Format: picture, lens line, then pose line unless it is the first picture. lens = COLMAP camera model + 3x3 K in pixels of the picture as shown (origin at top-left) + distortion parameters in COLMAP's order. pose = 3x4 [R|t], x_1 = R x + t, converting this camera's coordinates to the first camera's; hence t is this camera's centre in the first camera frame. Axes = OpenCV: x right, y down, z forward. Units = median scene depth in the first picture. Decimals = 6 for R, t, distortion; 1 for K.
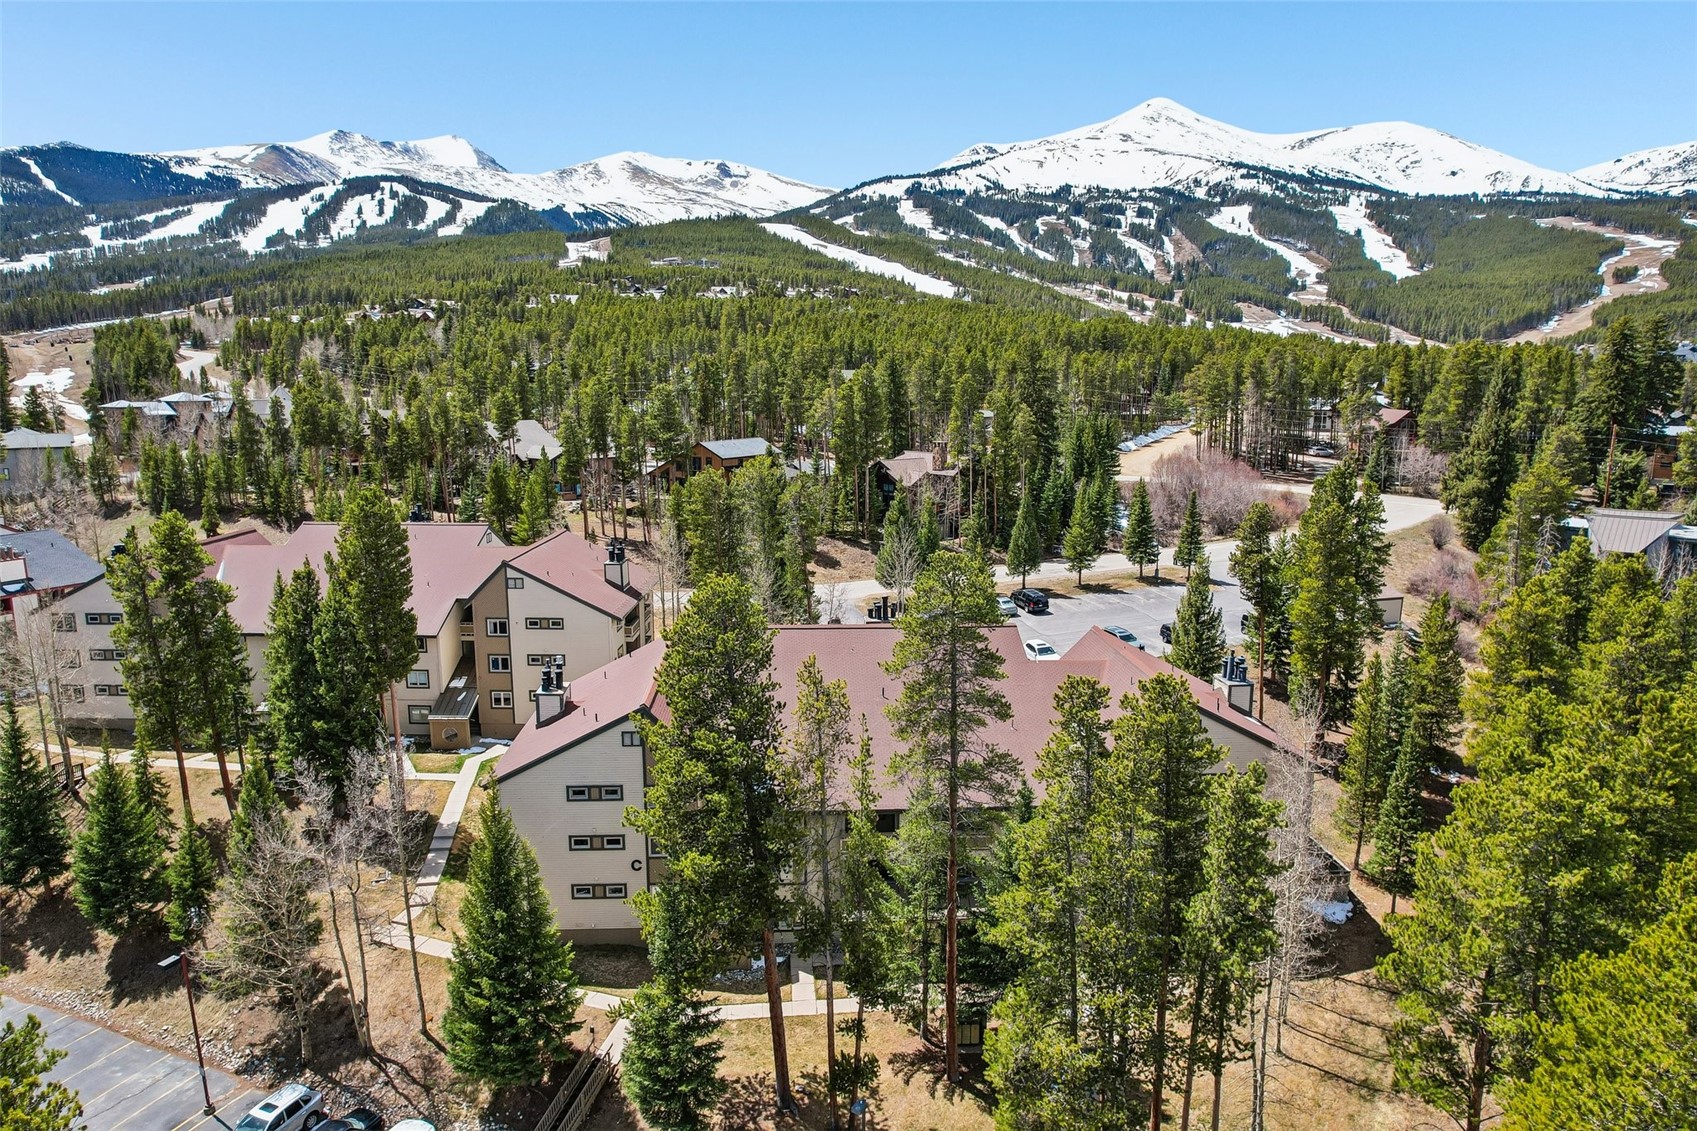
lens RADIAL K [[1088.9, 0, 850.4], [0, 1088.9, 568.8], [0, 0, 1]] dist [-0.080816, 0.074293]
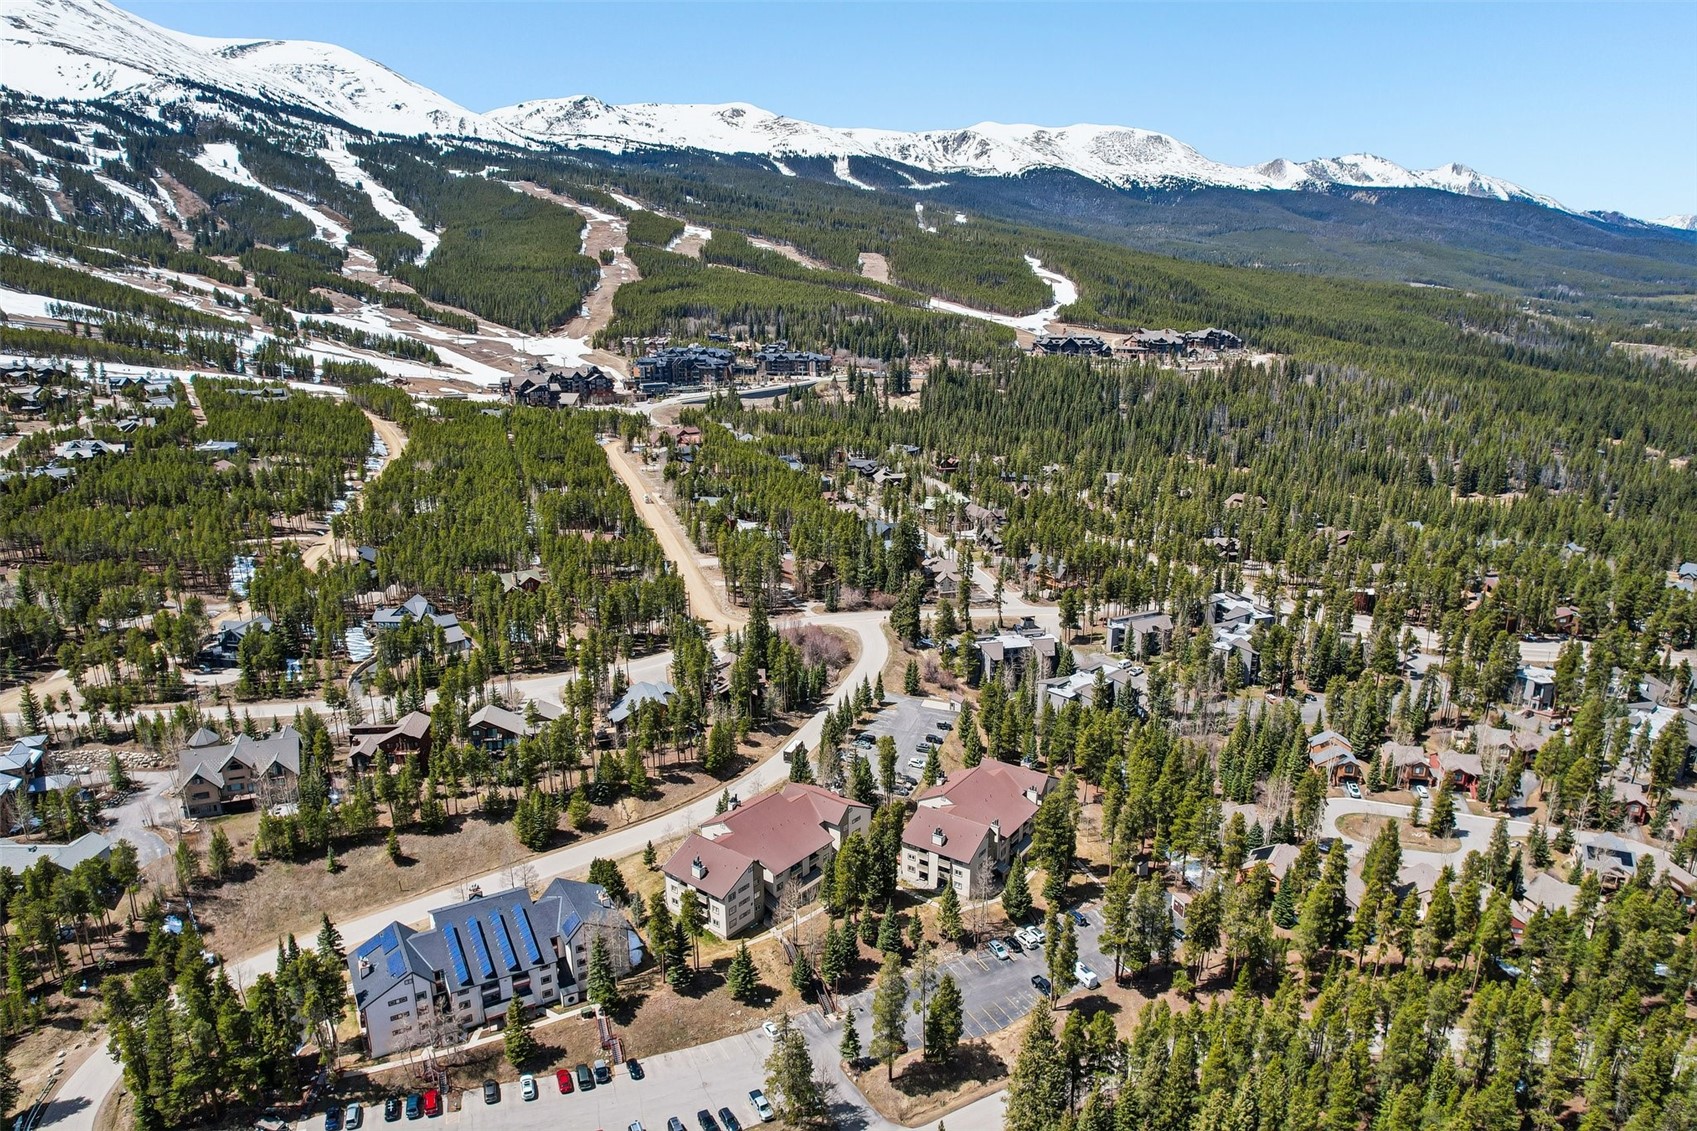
lens RADIAL K [[1088.9, 0, 853.8], [0, 1088.9, 566.4], [0, 0, 1]] dist [-0.080816, 0.074293]
pose [[0.616811, -0.210877, 0.758337, -0.103459], [0.141799, 0.977450, 0.156472, -0.046834], [-0.774233, 0.011018, 0.632805, -0.035318]]
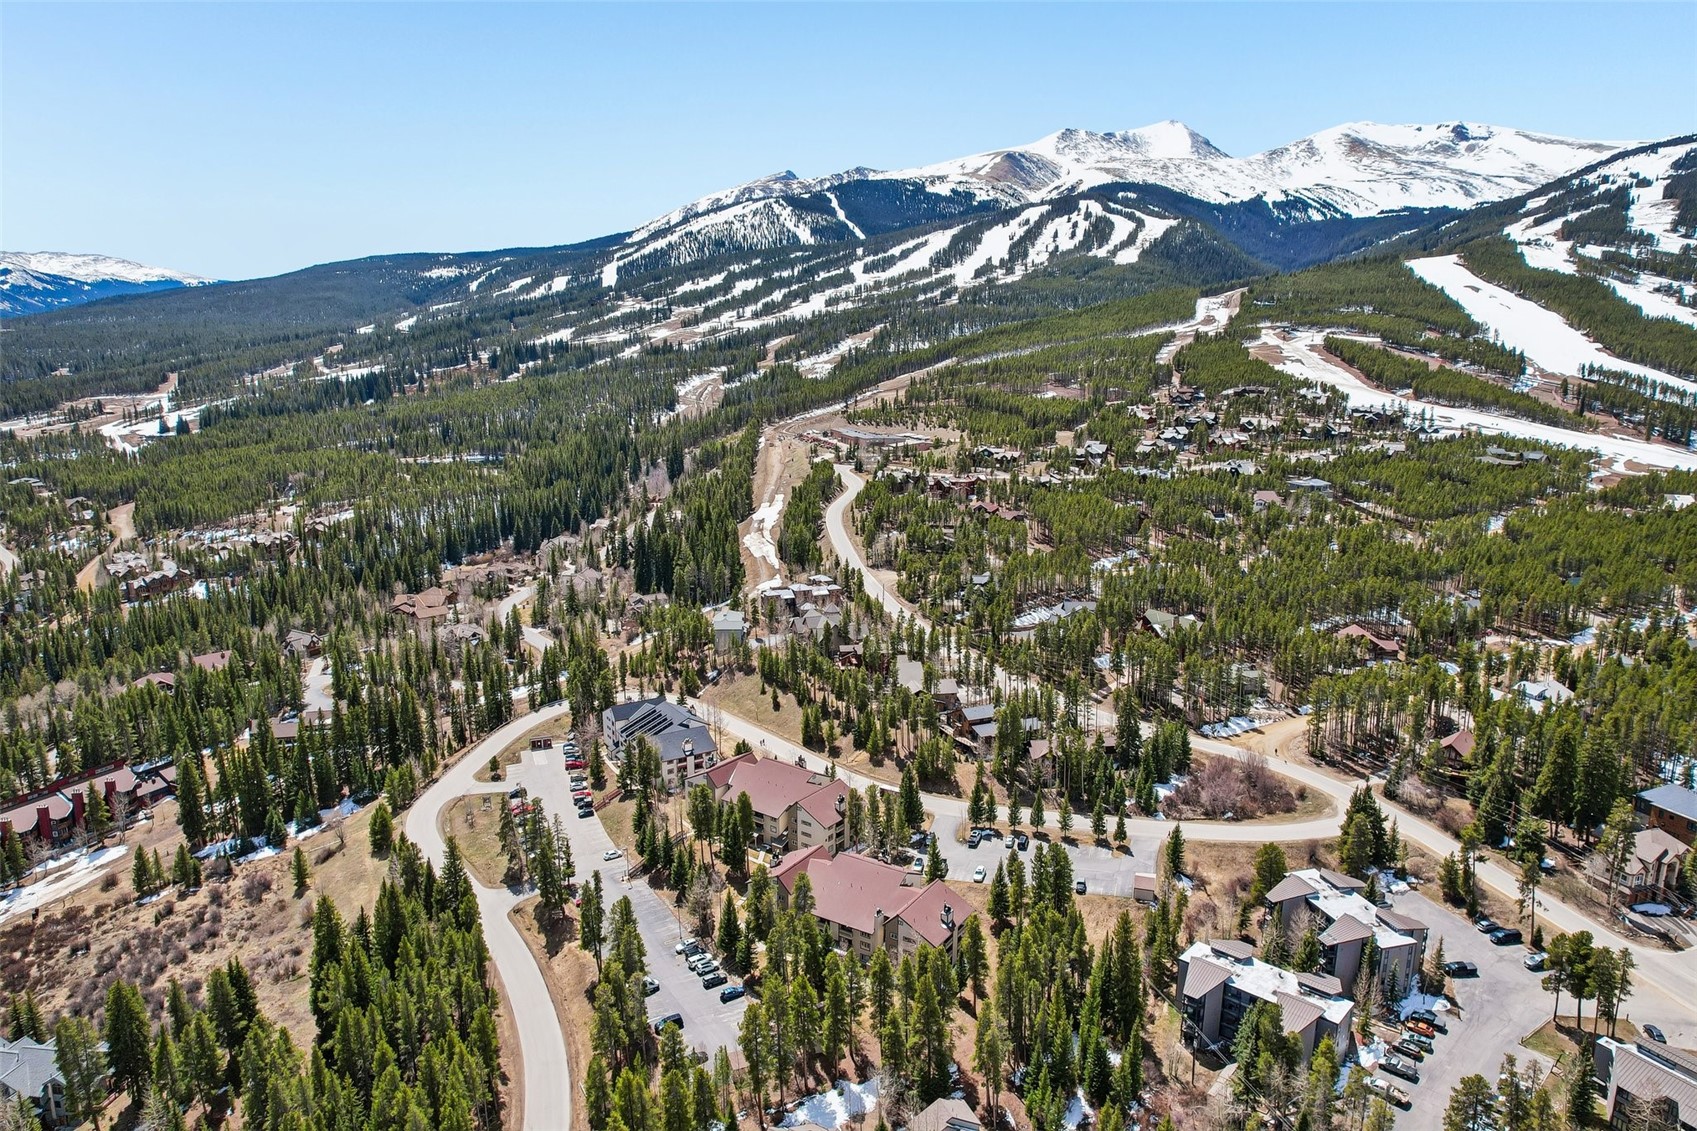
lens RADIAL K [[1088.9, 0, 854.6], [0, 1088.9, 571.0], [0, 0, 1]] dist [-0.080816, 0.074293]
pose [[0.812969, 0.127112, -0.568263, 0.067479], [-0.105635, 0.991885, 0.070746, -0.040479], [0.572645, 0.002514, 0.819800, -0.065707]]
